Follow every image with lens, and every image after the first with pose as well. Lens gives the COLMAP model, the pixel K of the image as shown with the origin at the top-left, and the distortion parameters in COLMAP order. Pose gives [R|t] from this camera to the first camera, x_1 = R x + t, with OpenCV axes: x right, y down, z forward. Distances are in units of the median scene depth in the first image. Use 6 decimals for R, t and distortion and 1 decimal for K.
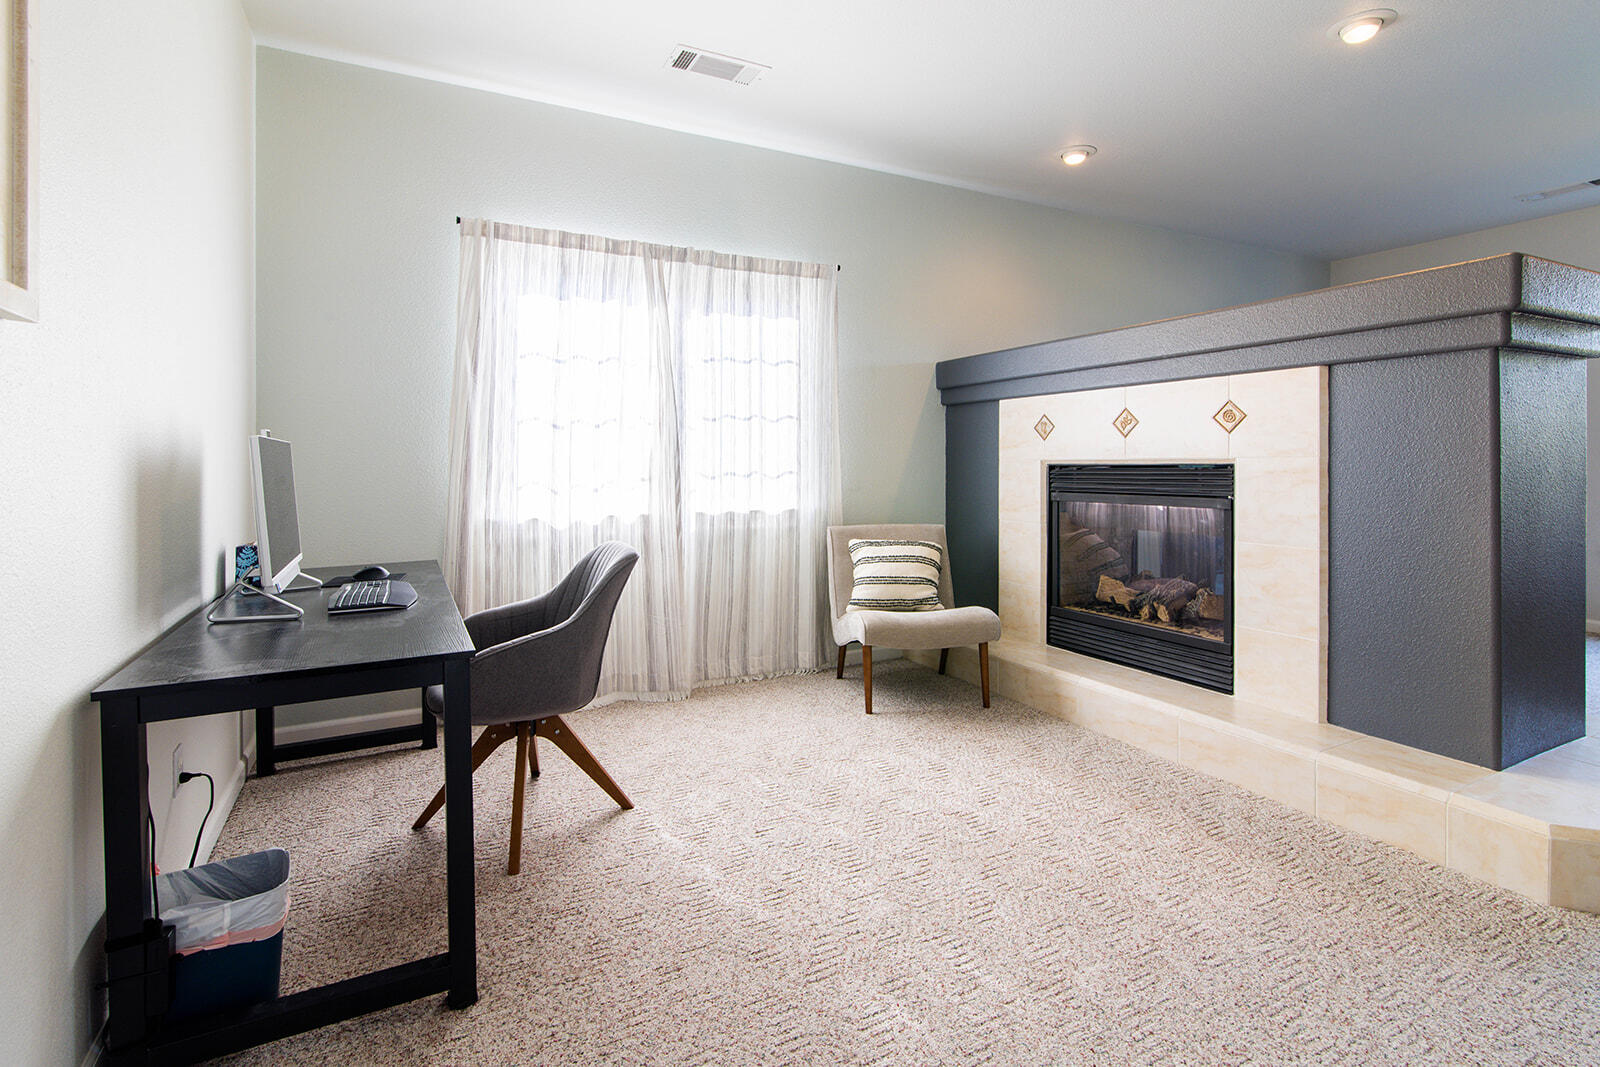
lens RADIAL K [[743.0, 0, 778.9], [0, 743.0, 469.4], [0, 0, 1]] dist [-0.000423, 0.000051]
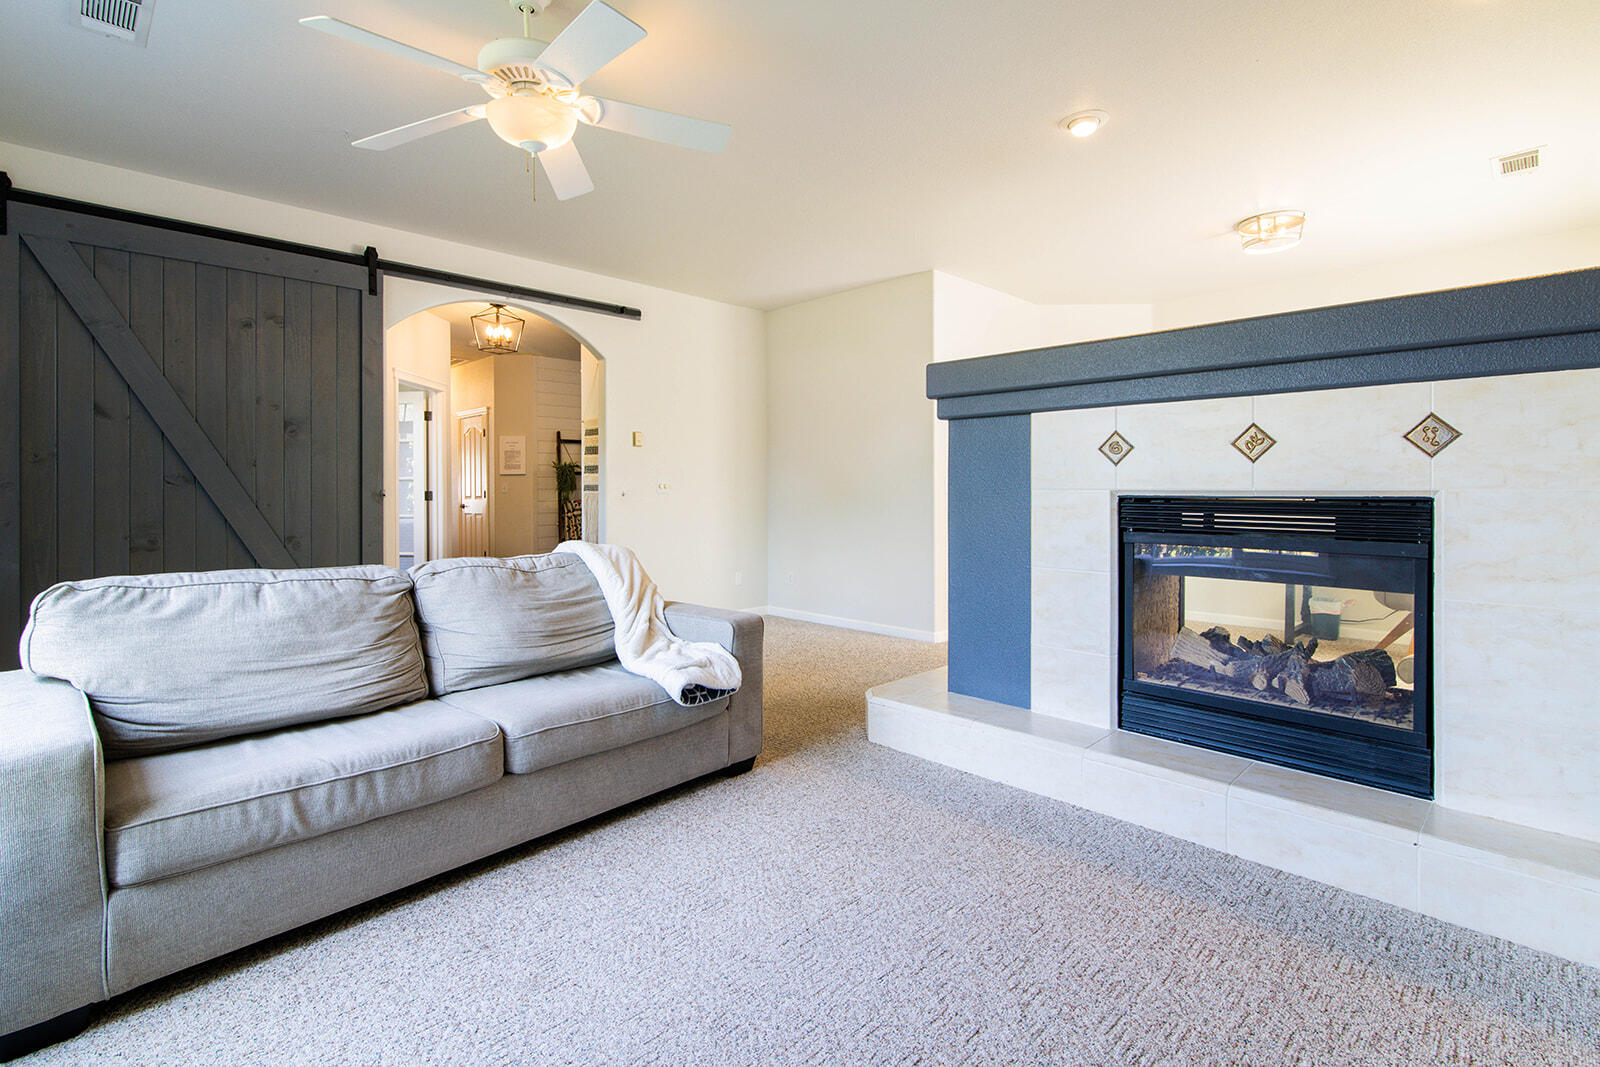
lens RADIAL K [[743.0, 0, 802.1], [0, 743.0, 527.4], [0, 0, 1]] dist [-0.000423, 0.000051]
pose [[0.955711, -0.005161, 0.294260, -0.172758], [-0.006450, 0.999239, 0.038474, -0.001821], [-0.294235, -0.038668, 0.954951, 0.344360]]
